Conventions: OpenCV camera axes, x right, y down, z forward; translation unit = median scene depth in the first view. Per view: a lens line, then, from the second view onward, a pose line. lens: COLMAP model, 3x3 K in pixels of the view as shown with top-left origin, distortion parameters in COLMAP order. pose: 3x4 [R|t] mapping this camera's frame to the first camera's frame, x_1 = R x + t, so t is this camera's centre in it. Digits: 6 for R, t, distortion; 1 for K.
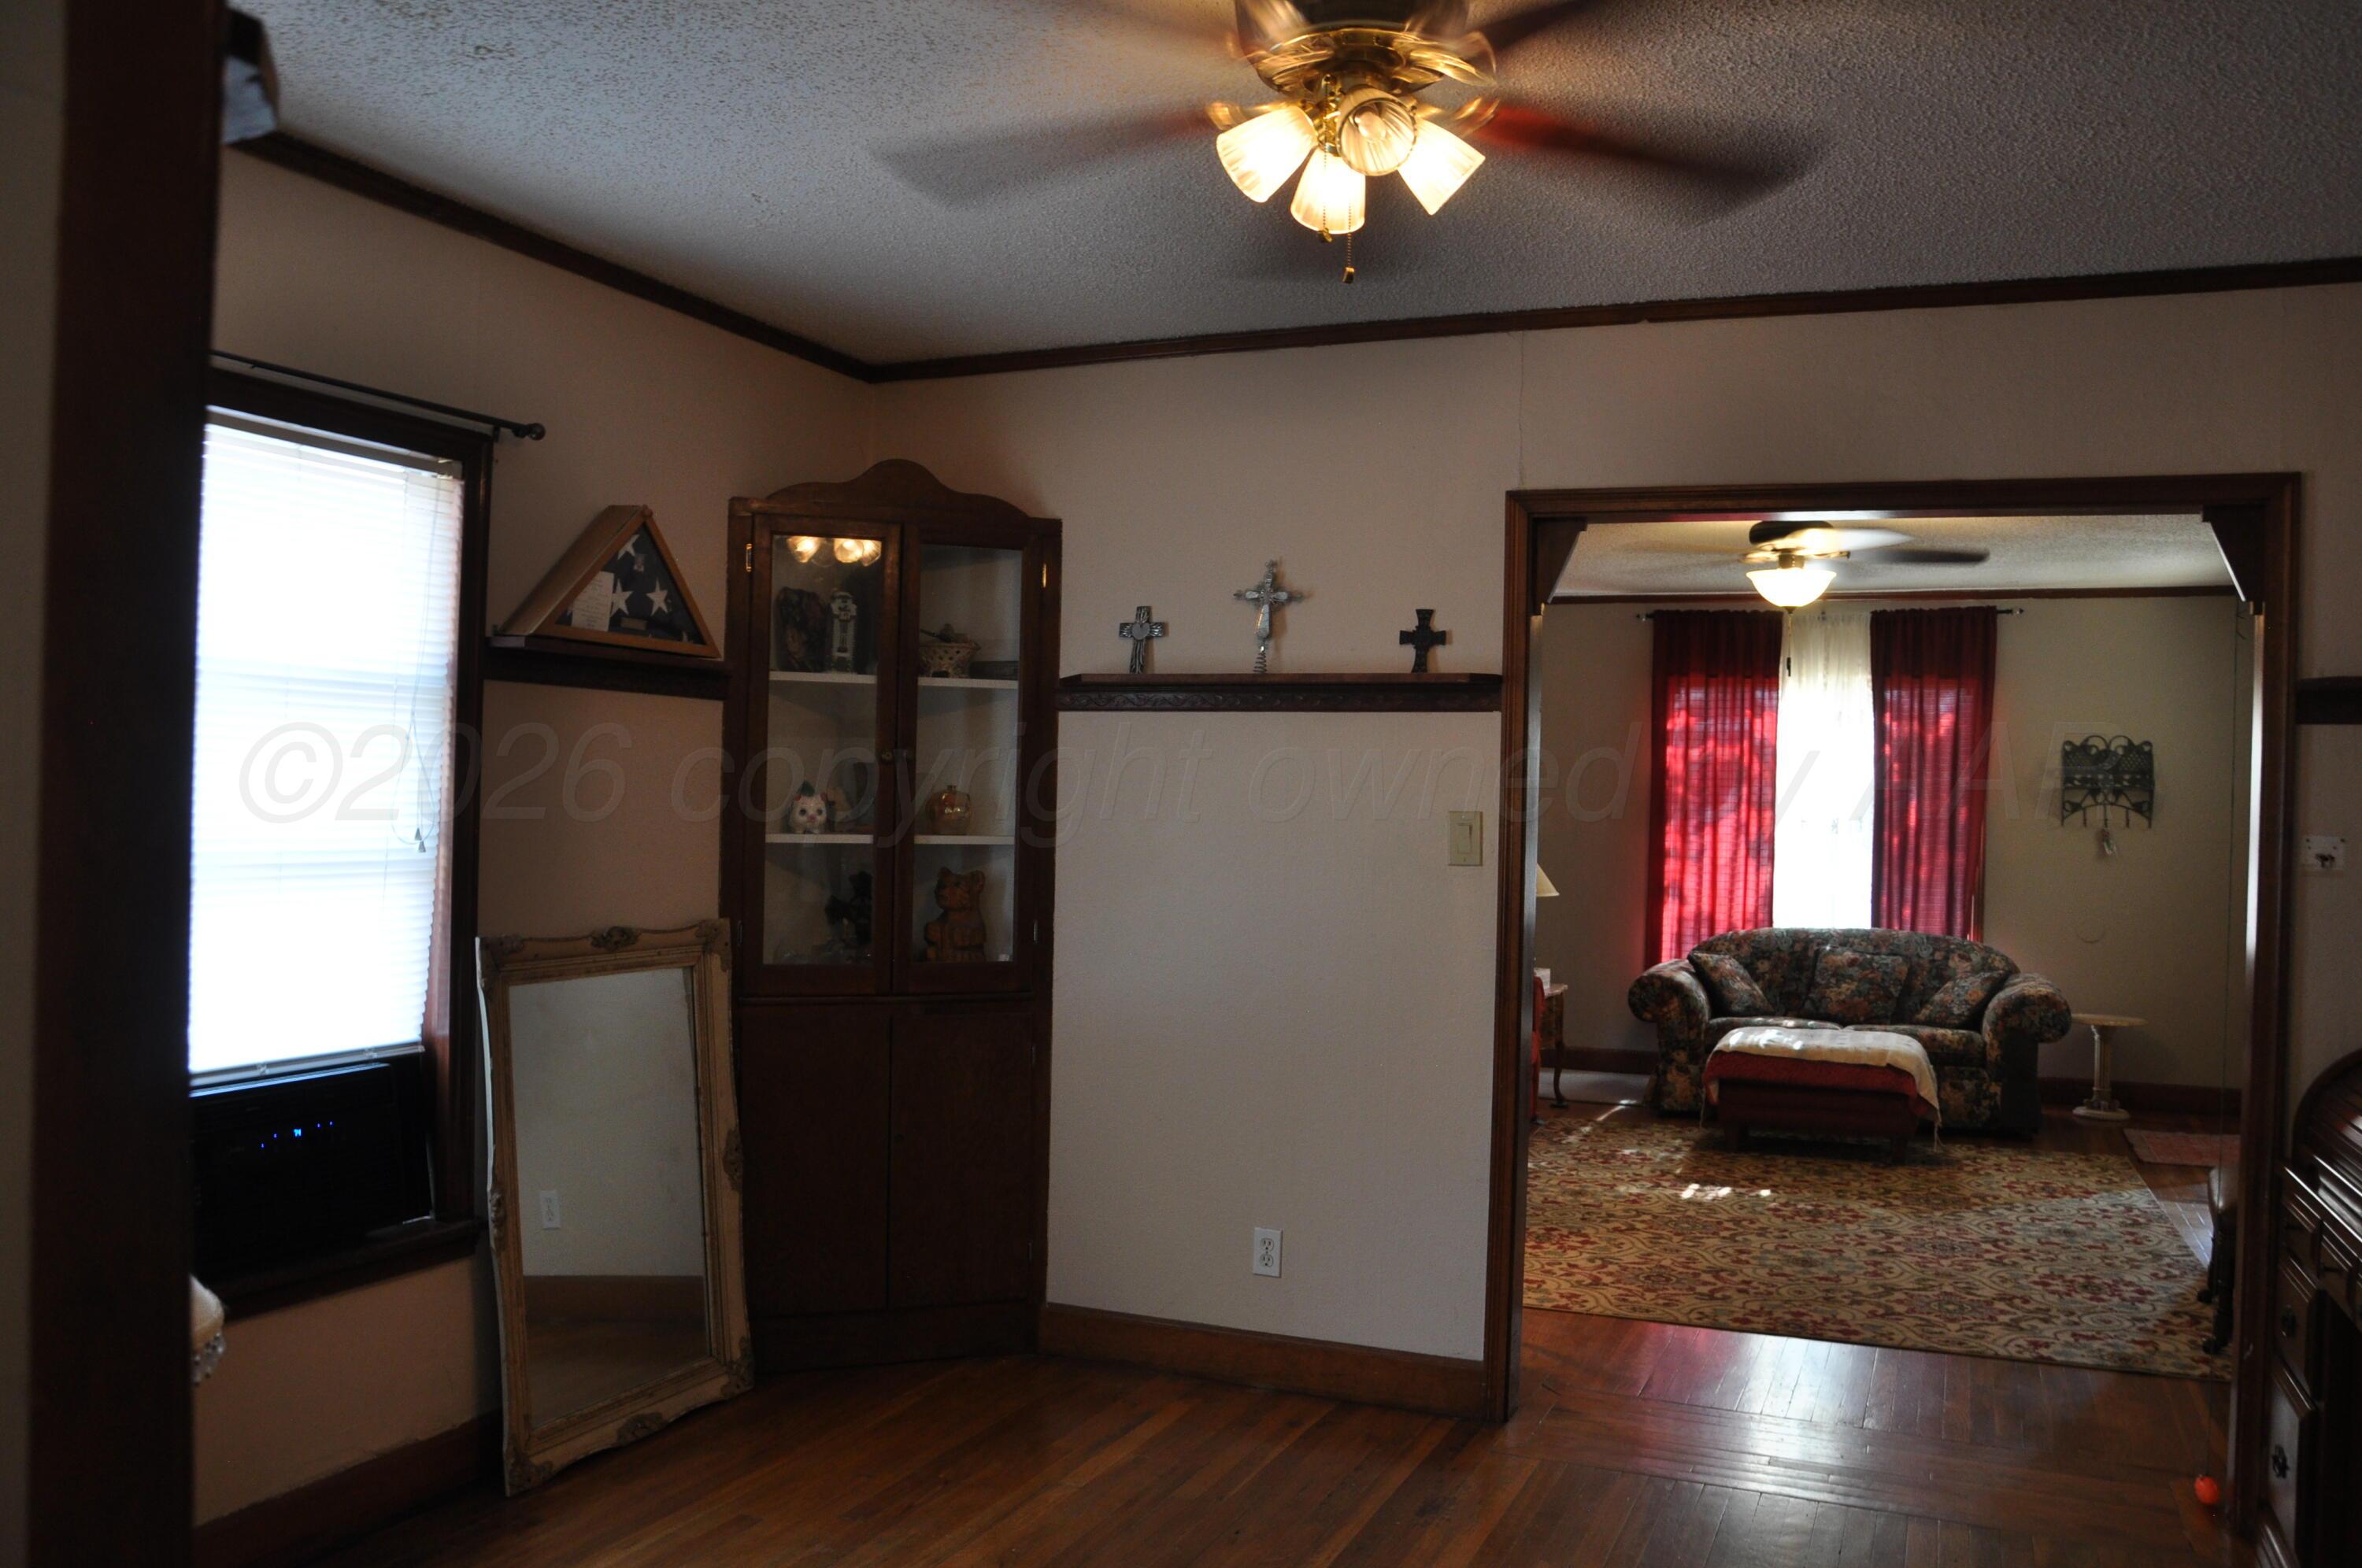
lens RADIAL K [[1782.1, 0, 1181.0], [0, 1782.1, 784.0], [0, 0, 1]] dist [-0.105036, 0.005313]
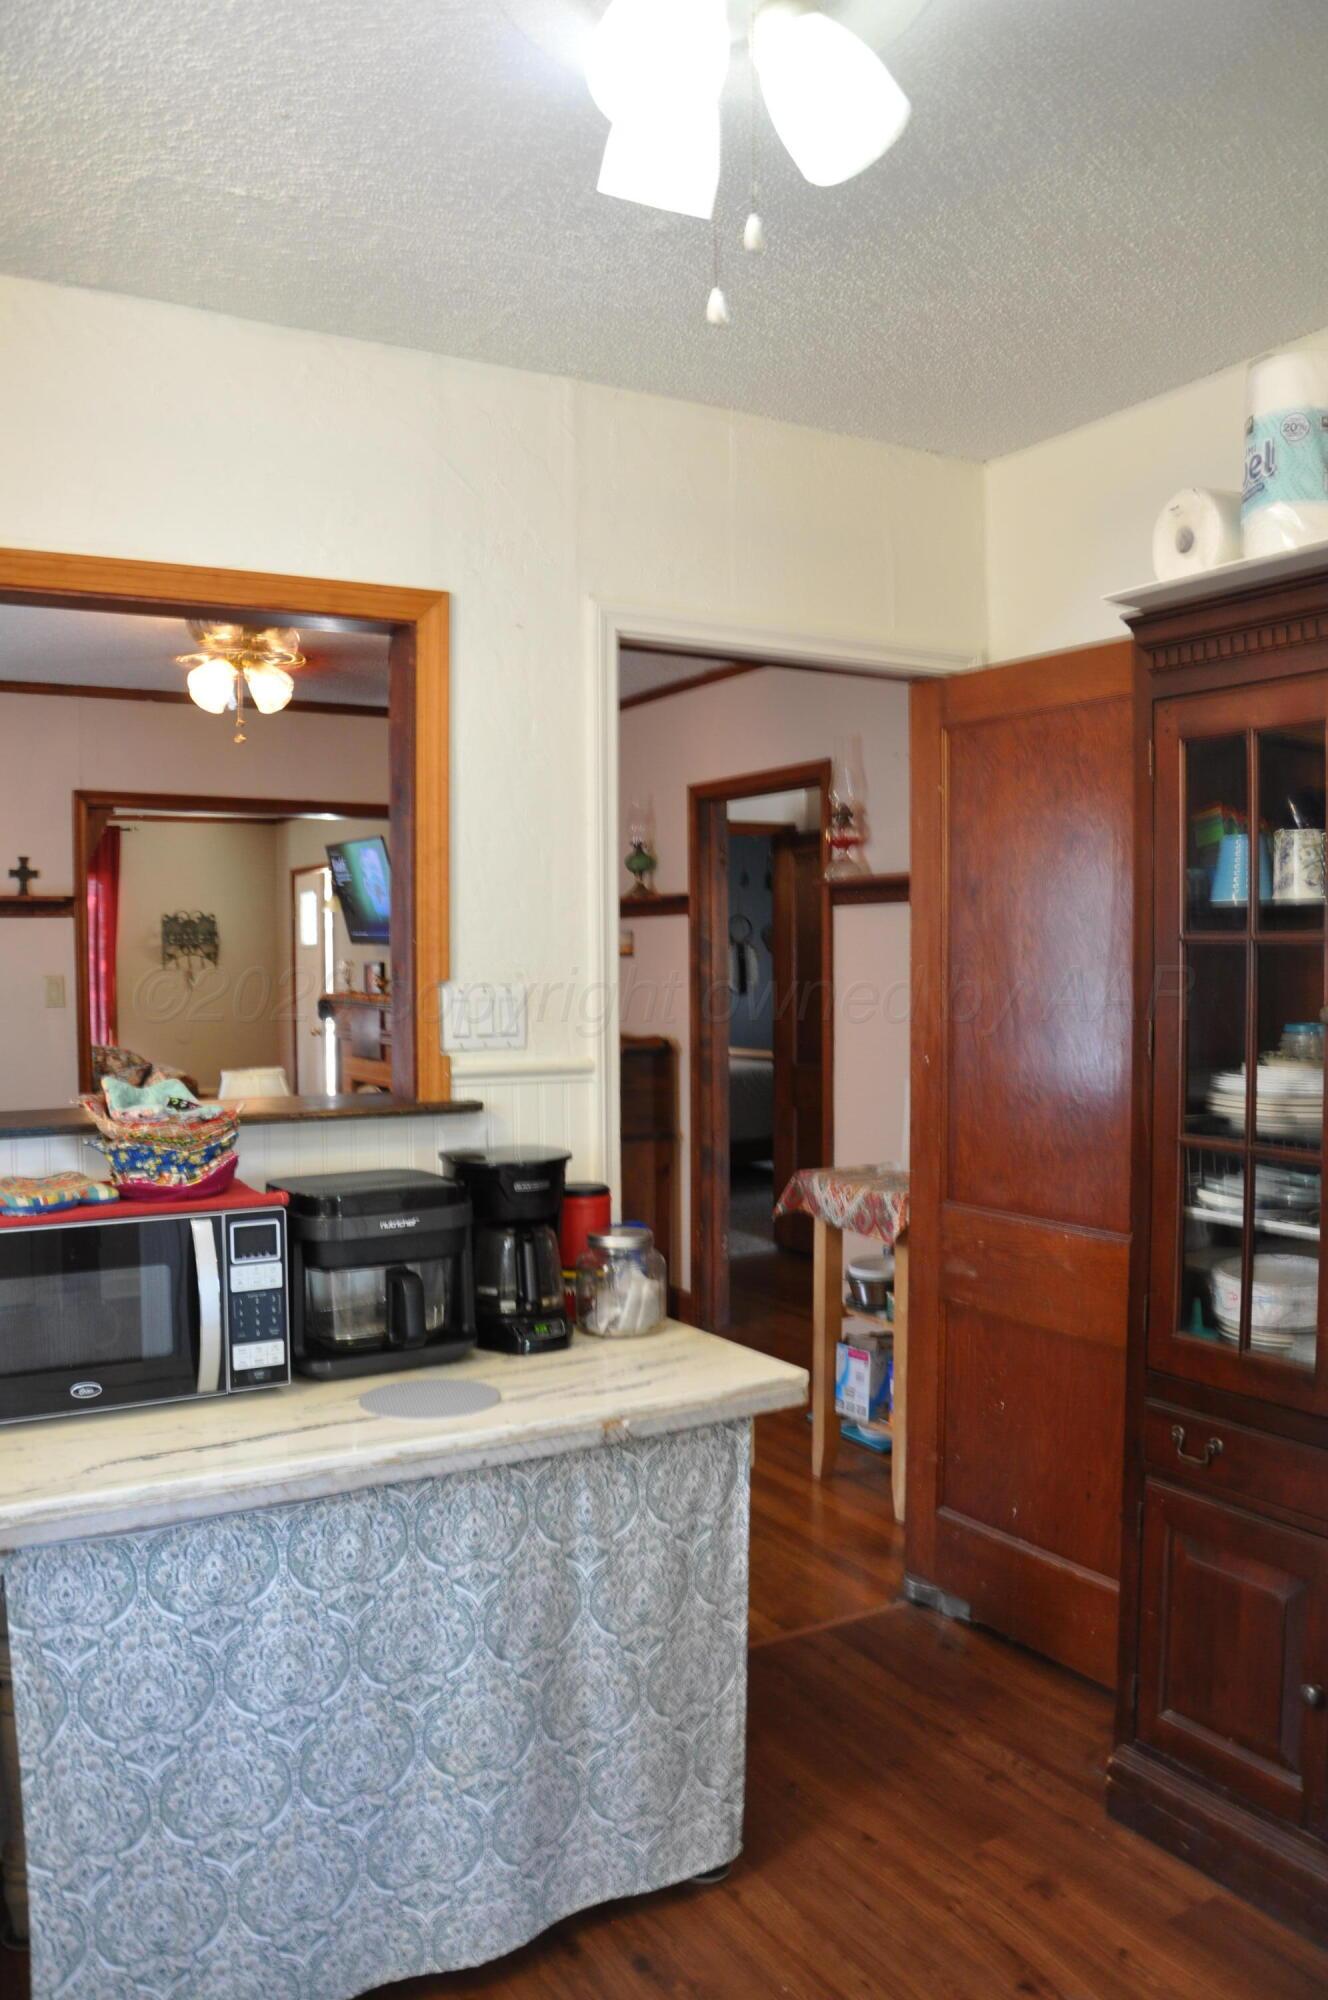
lens RADIAL K [[1509.1, 0, 664.0], [0, 1509.1, 1000.0], [0, 0, 1]] dist [-0.105036, 0.005313]
pose [[0.594449, -0.053651, 0.802341, -0.301263], [0.016452, 0.998374, 0.054570, -0.013848], [-0.803965, -0.019239, 0.594365, -0.154474]]
